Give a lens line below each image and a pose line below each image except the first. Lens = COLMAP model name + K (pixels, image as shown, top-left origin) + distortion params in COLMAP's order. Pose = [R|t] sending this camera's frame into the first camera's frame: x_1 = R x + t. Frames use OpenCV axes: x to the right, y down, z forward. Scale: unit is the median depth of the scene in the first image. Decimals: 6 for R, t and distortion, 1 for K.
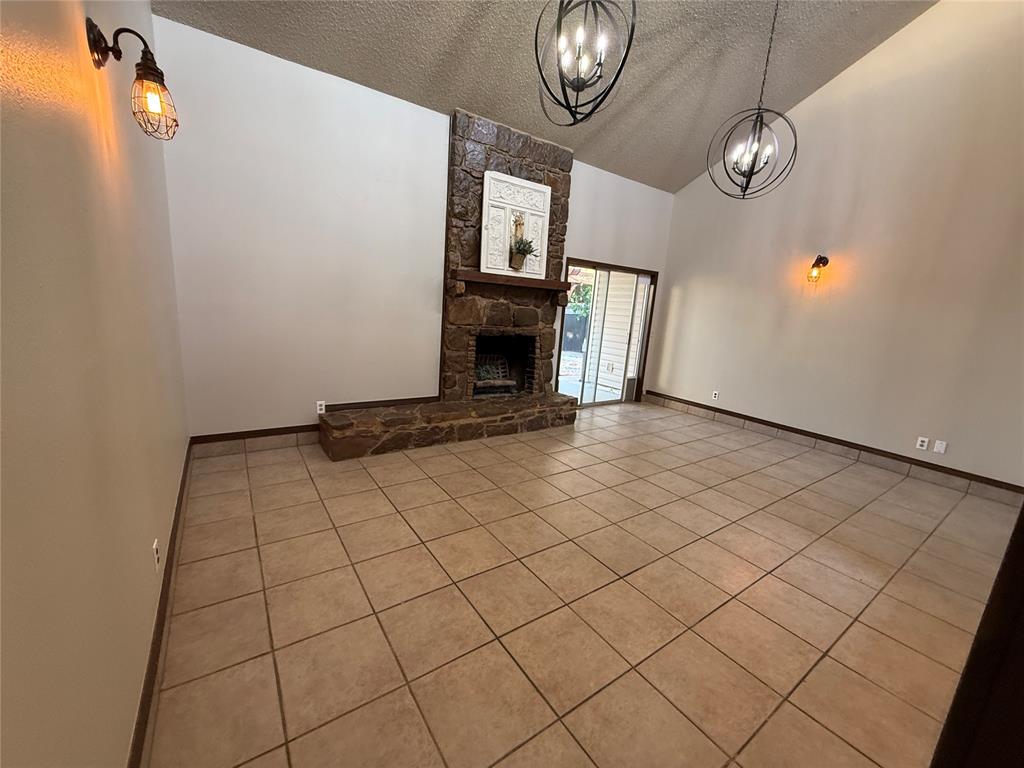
lens RADIAL K [[406.9, 0, 512.0], [0, 406.9, 384.0], [0, 0, 1]] dist [0.000295, 0.000342]
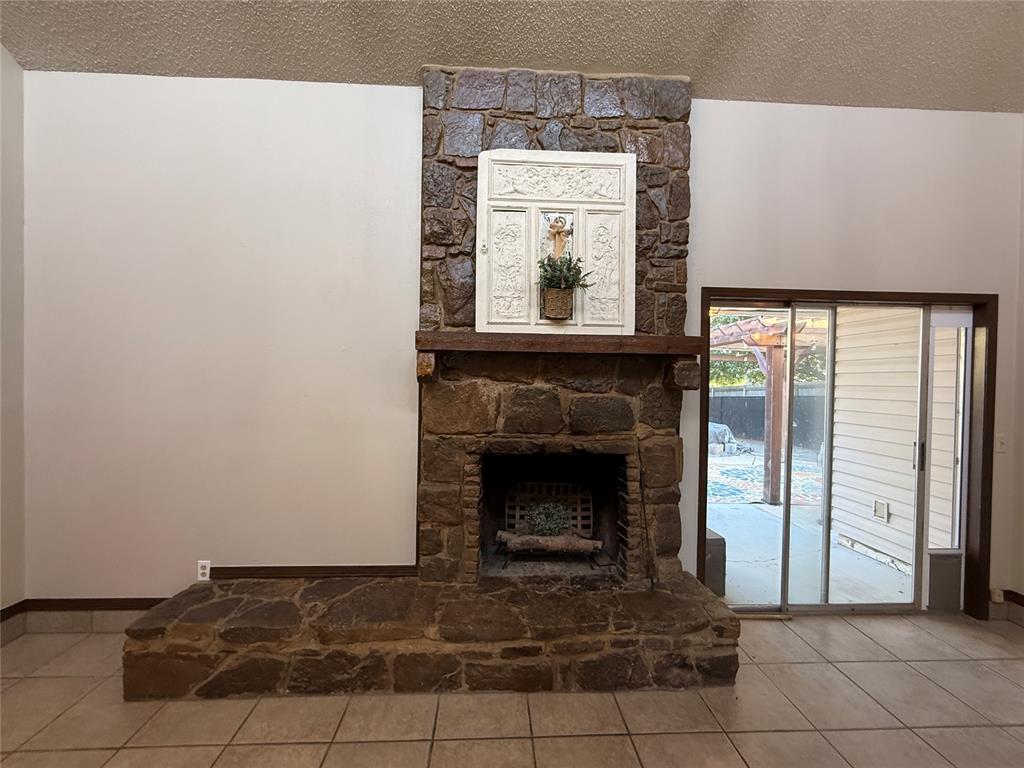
lens RADIAL K [[406.9, 0, 512.0], [0, 406.9, 384.0], [0, 0, 1]] dist [0.000295, 0.000342]
pose [[0.844861, -0.050632, -0.532585, 0.222557], [-0.061710, 0.979643, -0.191026, -0.109328], [0.531415, 0.194256, 0.824538, 0.580079]]
